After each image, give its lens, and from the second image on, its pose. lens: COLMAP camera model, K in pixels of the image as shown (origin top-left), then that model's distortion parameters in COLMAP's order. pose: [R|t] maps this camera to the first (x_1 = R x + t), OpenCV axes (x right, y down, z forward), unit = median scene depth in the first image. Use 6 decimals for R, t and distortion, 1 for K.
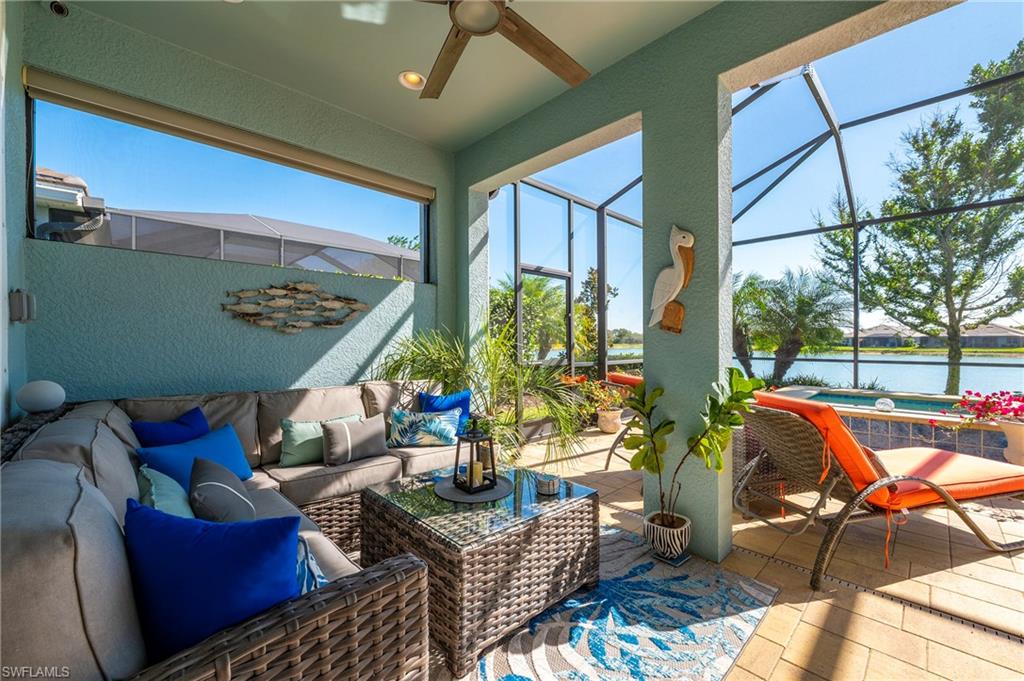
lens RADIAL K [[410.0, 0, 511.0], [0, 410.0, 345.2], [0, 0, 1]] dist [-0.012233, -0.000265]
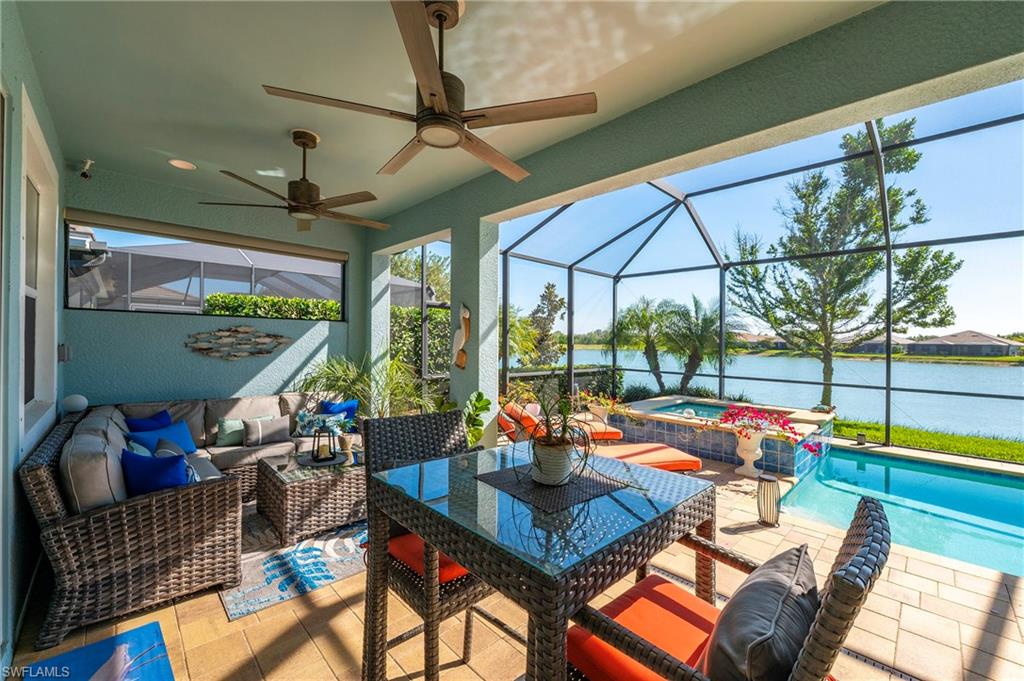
lens RADIAL K [[410.0, 0, 518.2], [0, 410.0, 344.8], [0, 0, 1]] dist [-0.012233, -0.000265]
pose [[0.999680, 0.020328, 0.015053, 0.277612], [-0.020379, 0.999787, 0.003206, -0.063929], [-0.014985, -0.003512, 0.999882, -0.295196]]
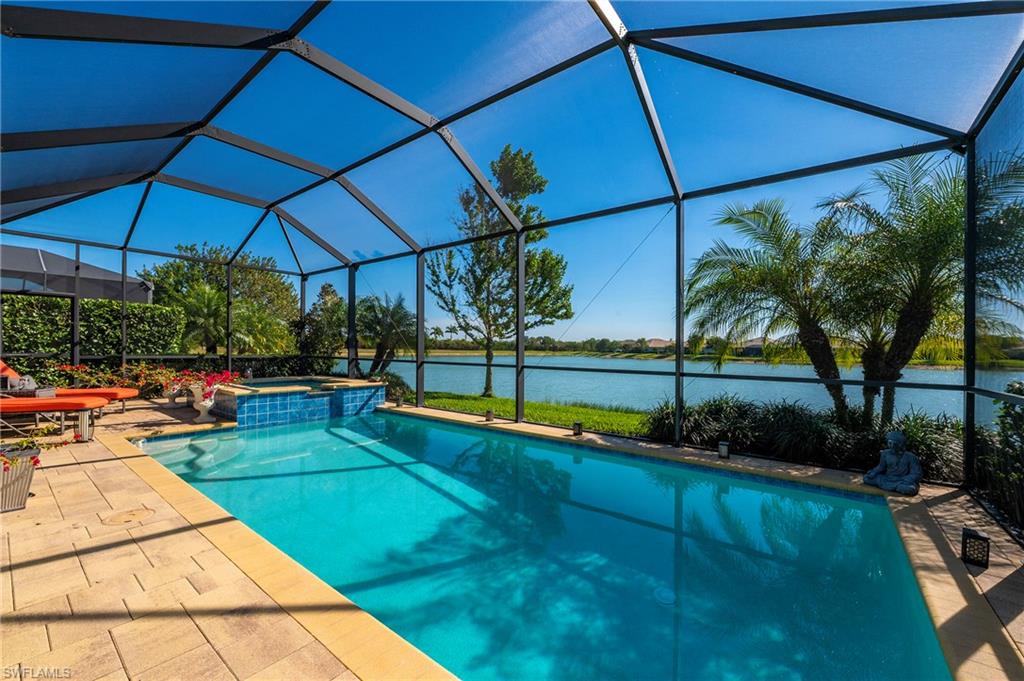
lens RADIAL K [[410.0, 0, 511.9], [0, 410.0, 341.6], [0, 0, 1]] dist [-0.012233, -0.000265]
pose [[0.986721, 0.017139, 0.161518, 1.512940], [-0.013320, 0.999606, -0.024698, 0.006669], [-0.161877, 0.022219, 0.986561, -0.667856]]
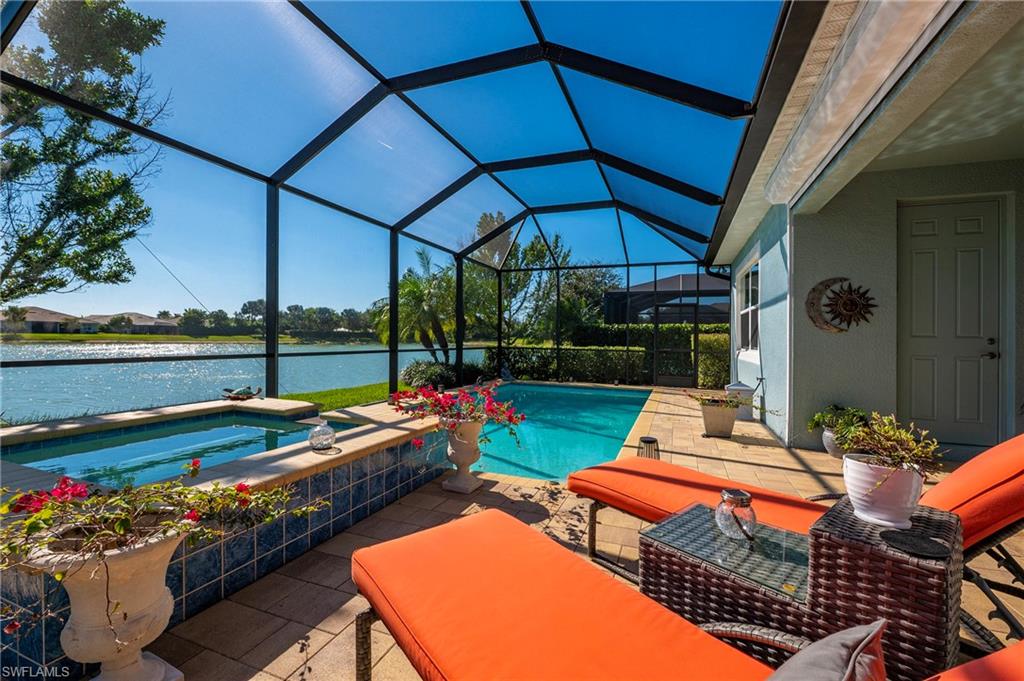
lens RADIAL K [[432.7, 0, 513.9], [0, 432.7, 336.5], [0, 0, 1]] dist [-0.010274, -0.000129]
pose [[-0.431207, -0.005690, 0.902235, 0.191338], [-0.011276, 0.999936, 0.000917, -0.003167], [-0.902183, -0.009779, -0.431243, 0.874741]]
